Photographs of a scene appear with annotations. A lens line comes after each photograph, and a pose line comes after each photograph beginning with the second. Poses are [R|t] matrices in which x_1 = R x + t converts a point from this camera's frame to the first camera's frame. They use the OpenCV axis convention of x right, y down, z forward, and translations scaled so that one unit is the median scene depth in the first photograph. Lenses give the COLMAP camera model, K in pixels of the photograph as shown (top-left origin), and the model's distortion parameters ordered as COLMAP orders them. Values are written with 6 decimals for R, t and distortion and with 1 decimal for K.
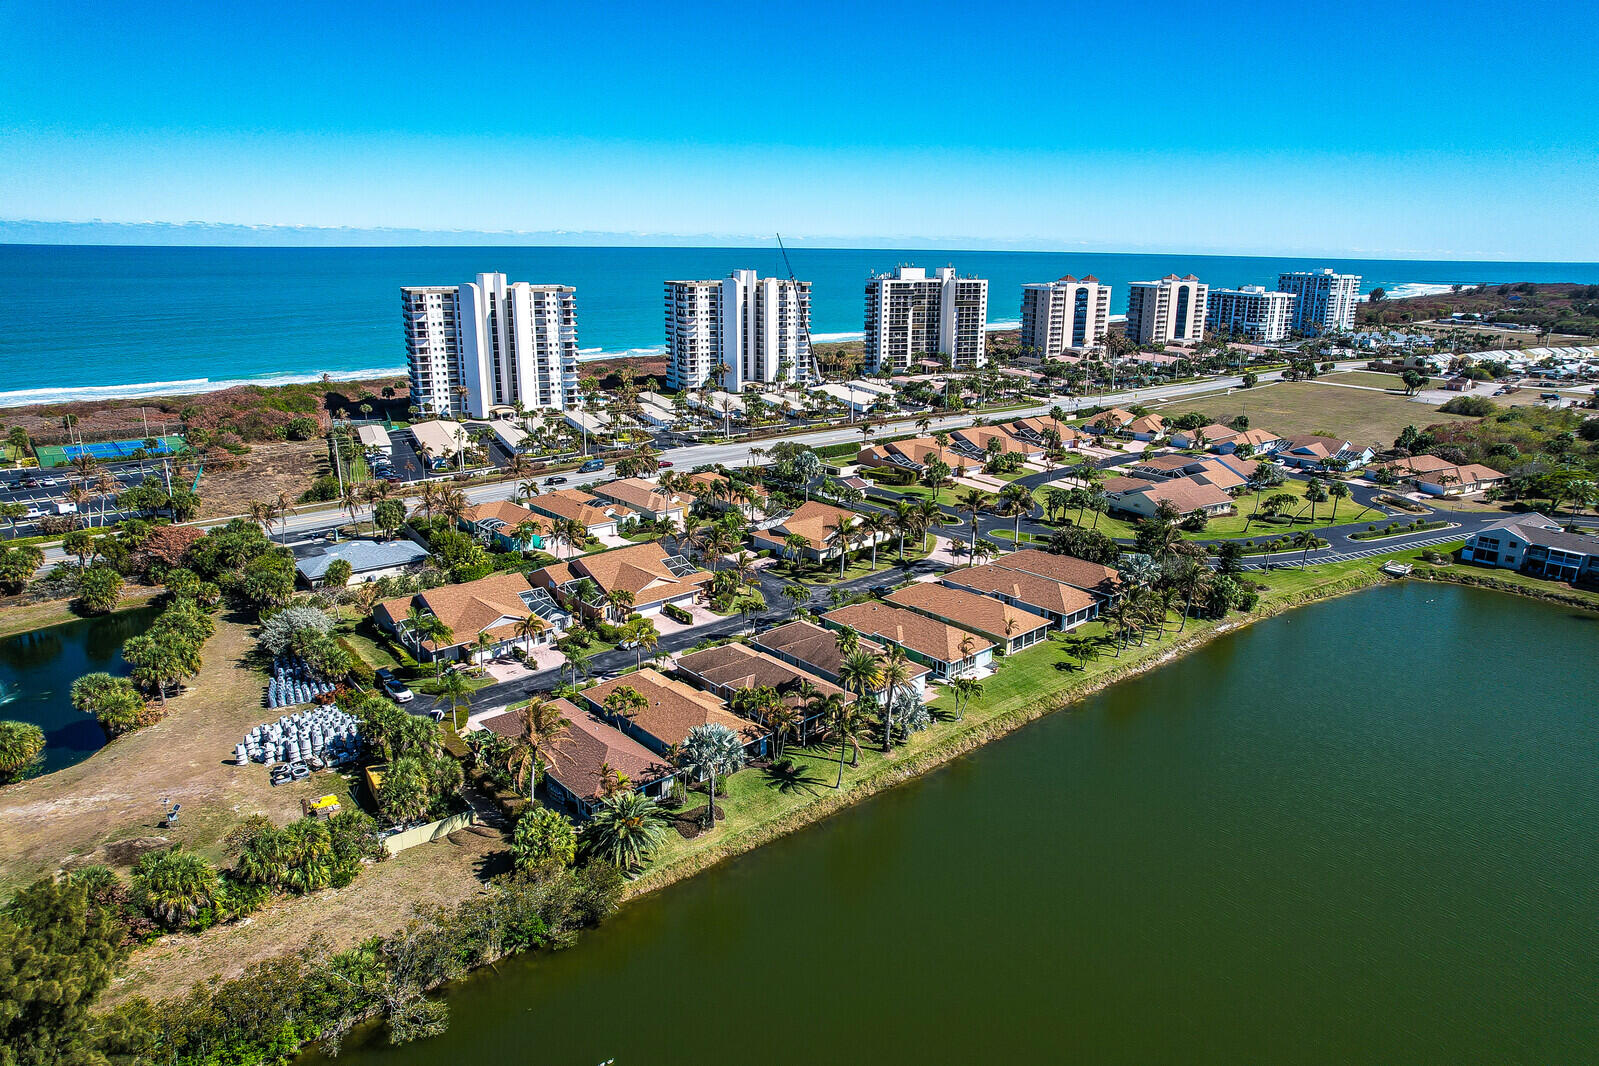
lens RADIAL K [[1021.7, 0, 816.6], [0, 1021.7, 536.6], [0, 0, 1]] dist [-0.079798, 0.075801]
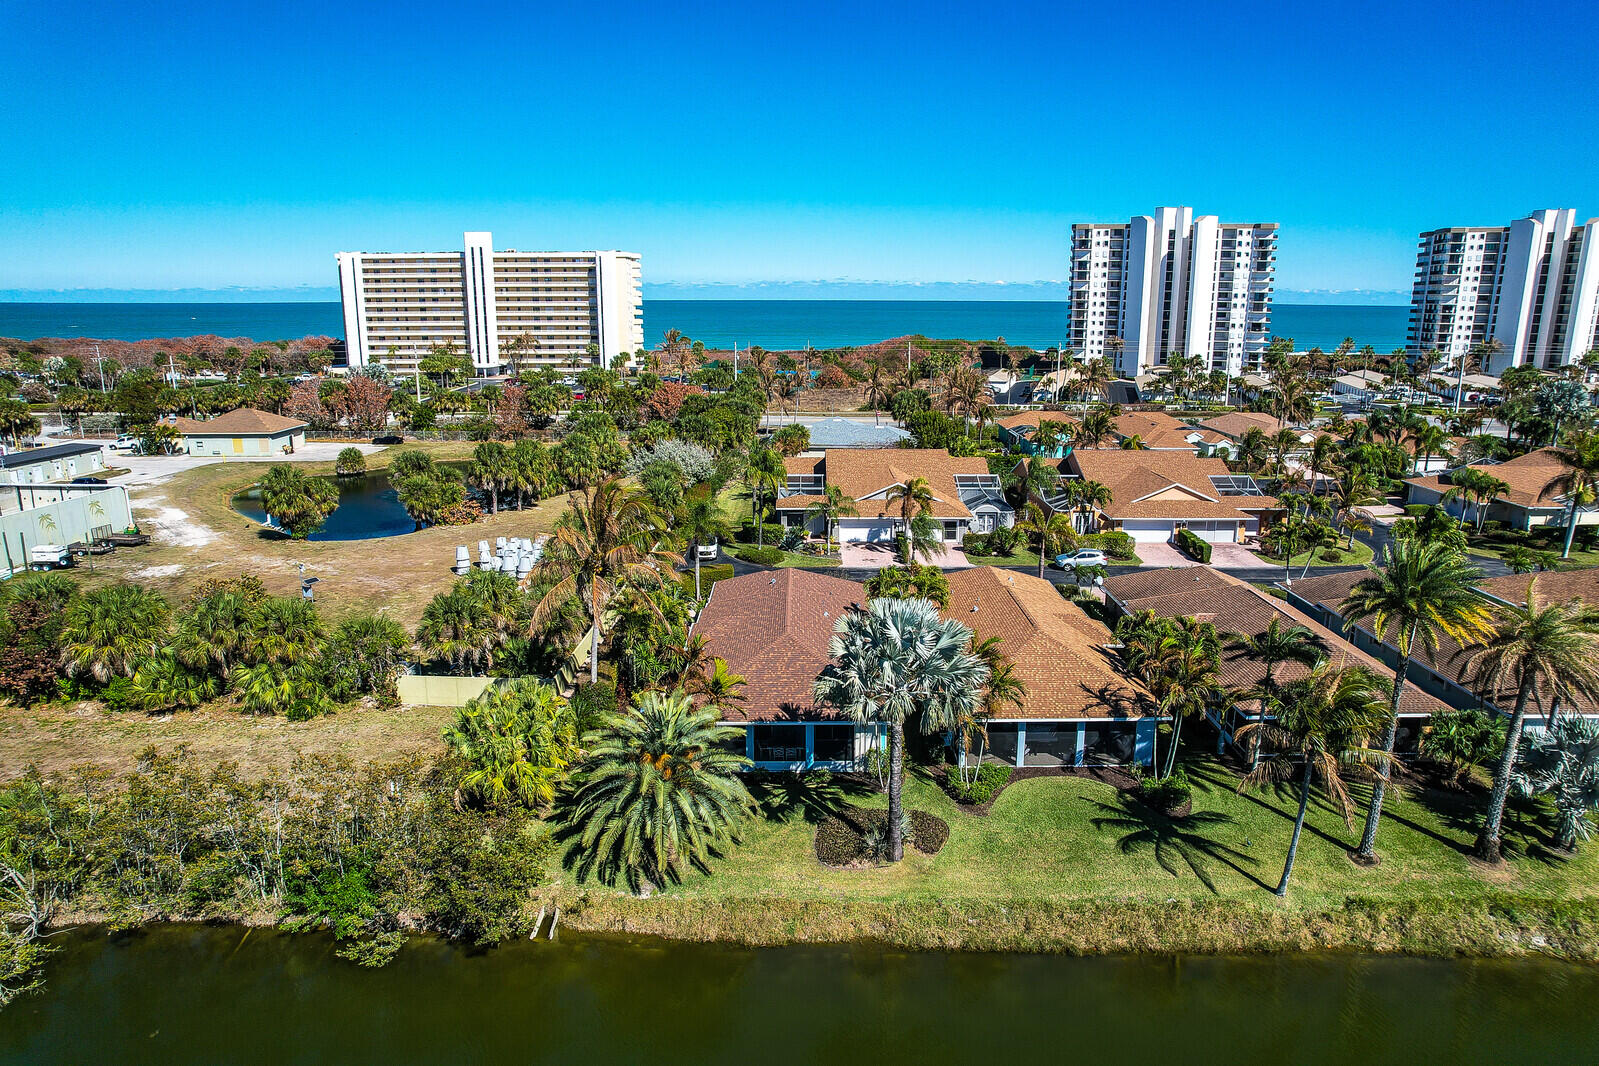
lens RADIAL K [[1021.7, 0, 816.6], [0, 1021.7, 536.6], [0, 0, 1]] dist [-0.079798, 0.075801]
pose [[0.744201, 0.143566, -0.652344, 0.040140], [-0.179535, 0.983682, 0.011671, 0.051431], [0.643375, 0.108433, 0.757833, 0.212536]]
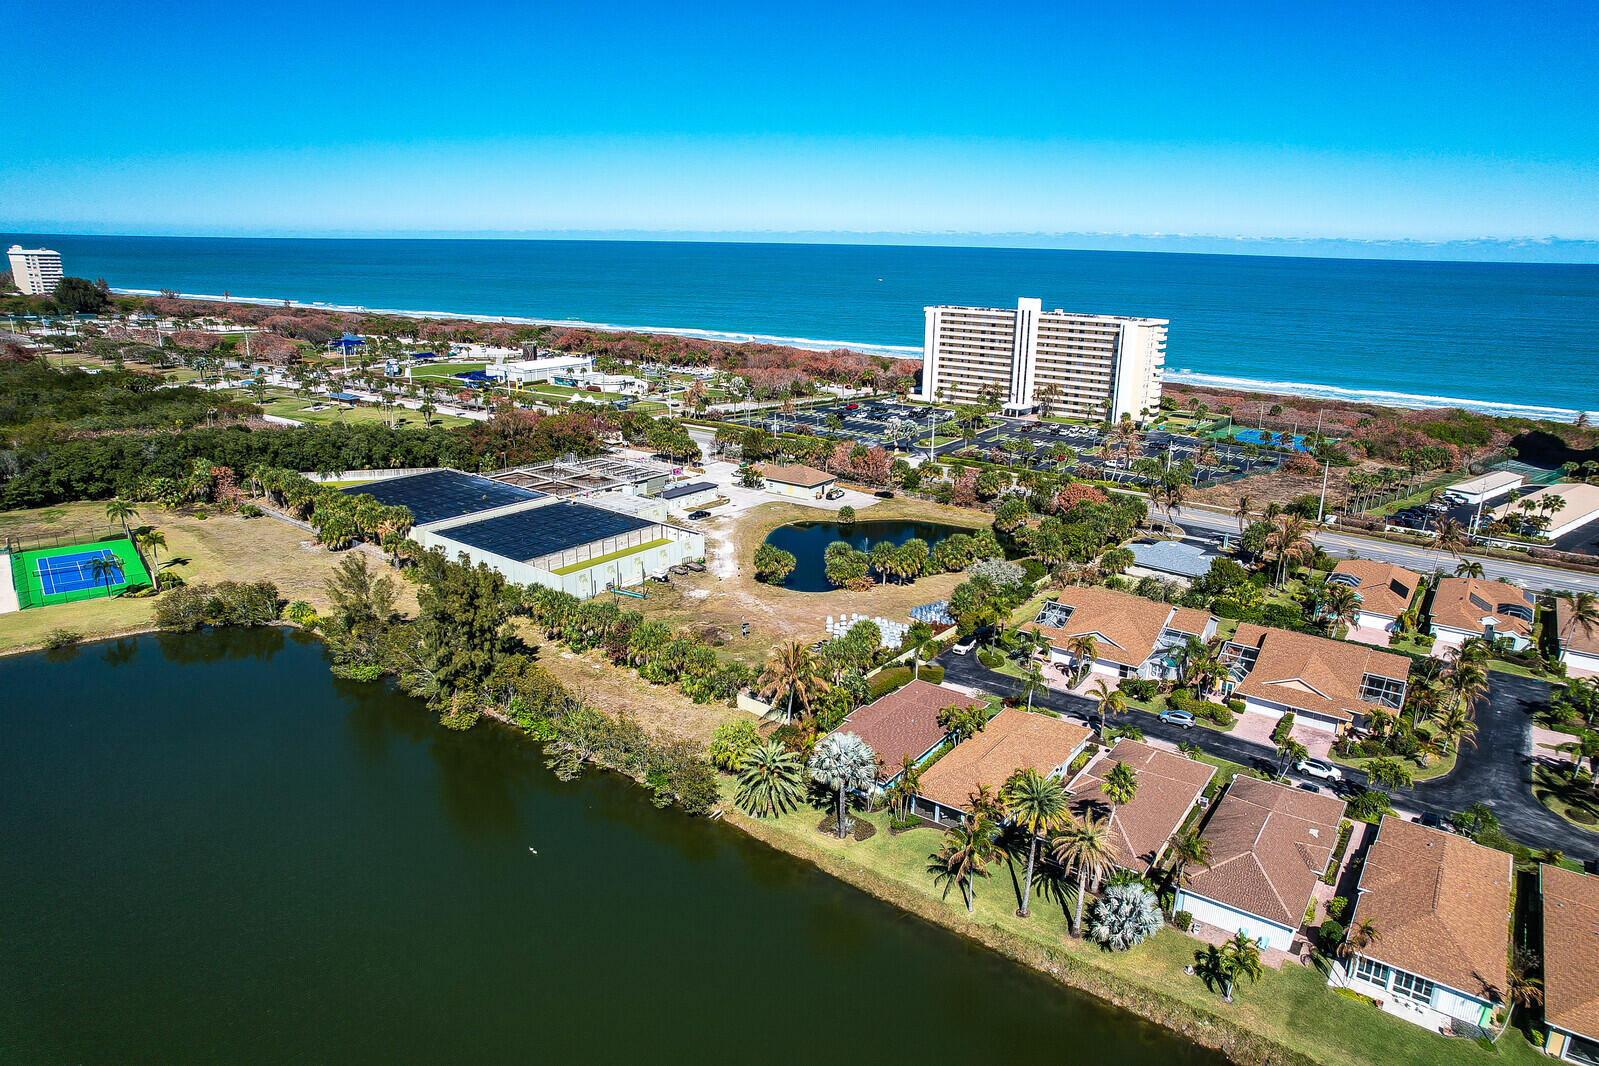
lens RADIAL K [[1021.7, 0, 816.6], [0, 1021.7, 536.6], [0, 0, 1]] dist [-0.079798, 0.075801]
pose [[0.210762, 0.269130, -0.939760, 0.239082], [-0.288995, 0.935537, 0.203108, -0.058041], [0.933842, 0.228778, 0.274953, 0.208223]]
